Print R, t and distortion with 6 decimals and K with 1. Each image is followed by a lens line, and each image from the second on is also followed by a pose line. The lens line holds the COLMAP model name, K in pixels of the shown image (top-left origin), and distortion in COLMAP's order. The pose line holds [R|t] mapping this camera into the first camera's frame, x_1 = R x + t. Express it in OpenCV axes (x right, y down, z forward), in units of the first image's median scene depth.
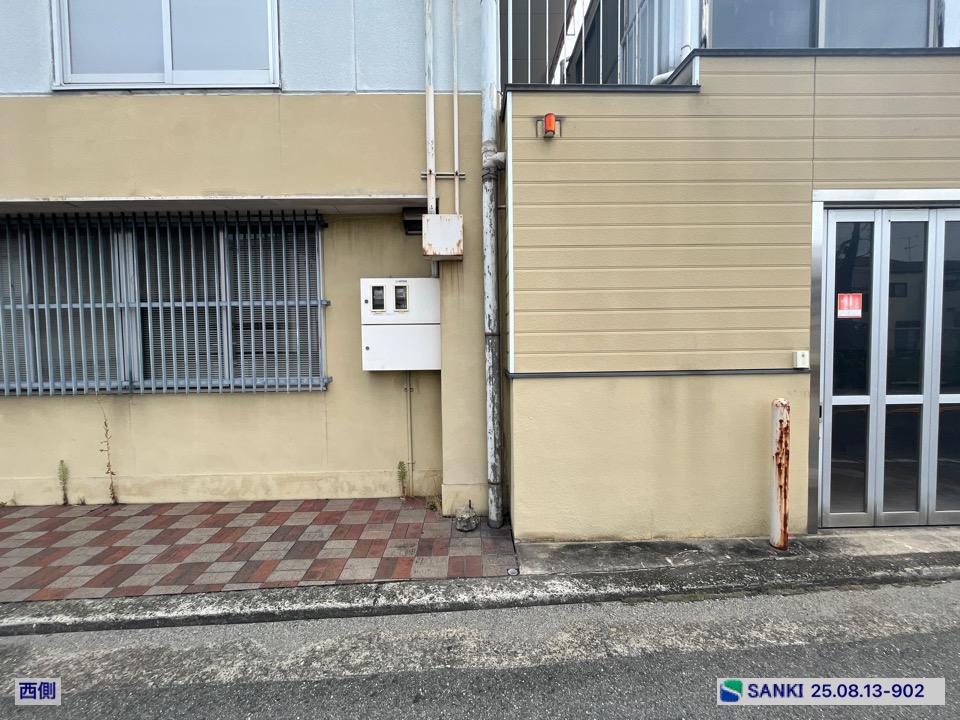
lens RADIAL K [[386.5, 0, 475.6], [0, 386.5, 358.0], [0, 0, 1]] dist [-0.001753, -0.000149]
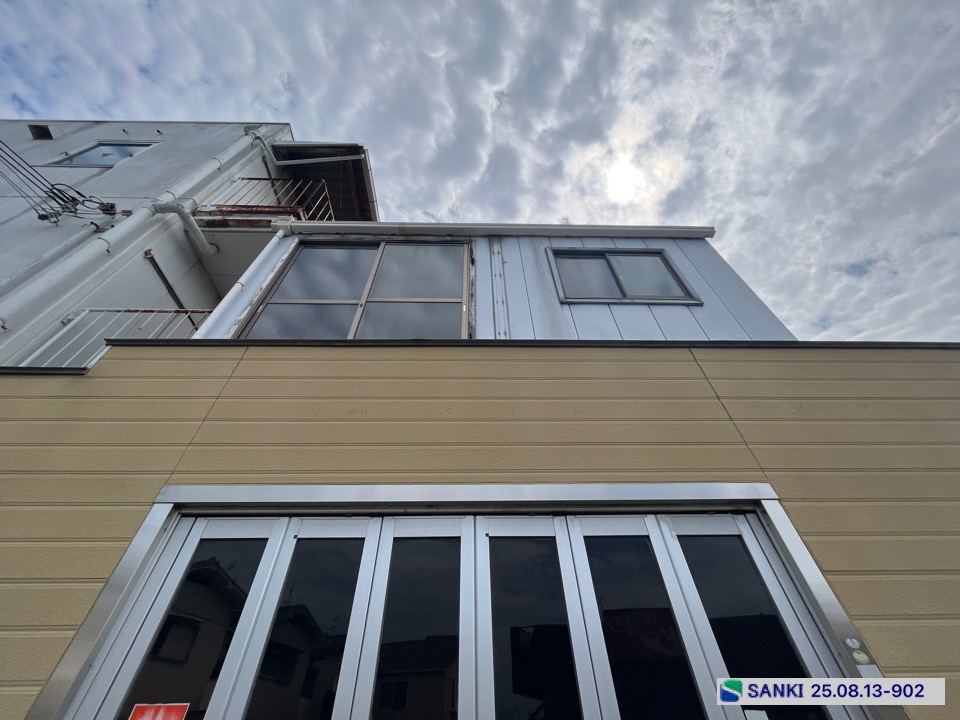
lens RADIAL K [[386.5, 0, 477.3], [0, 386.5, 358.1], [0, 0, 1]] dist [-0.001753, -0.000149]
pose [[0.999990, 0.003188, 0.002976, 1.262130], [0.000109, 0.663952, -0.747775, -0.094673], [-0.004360, 0.747768, 0.663945, 0.388934]]
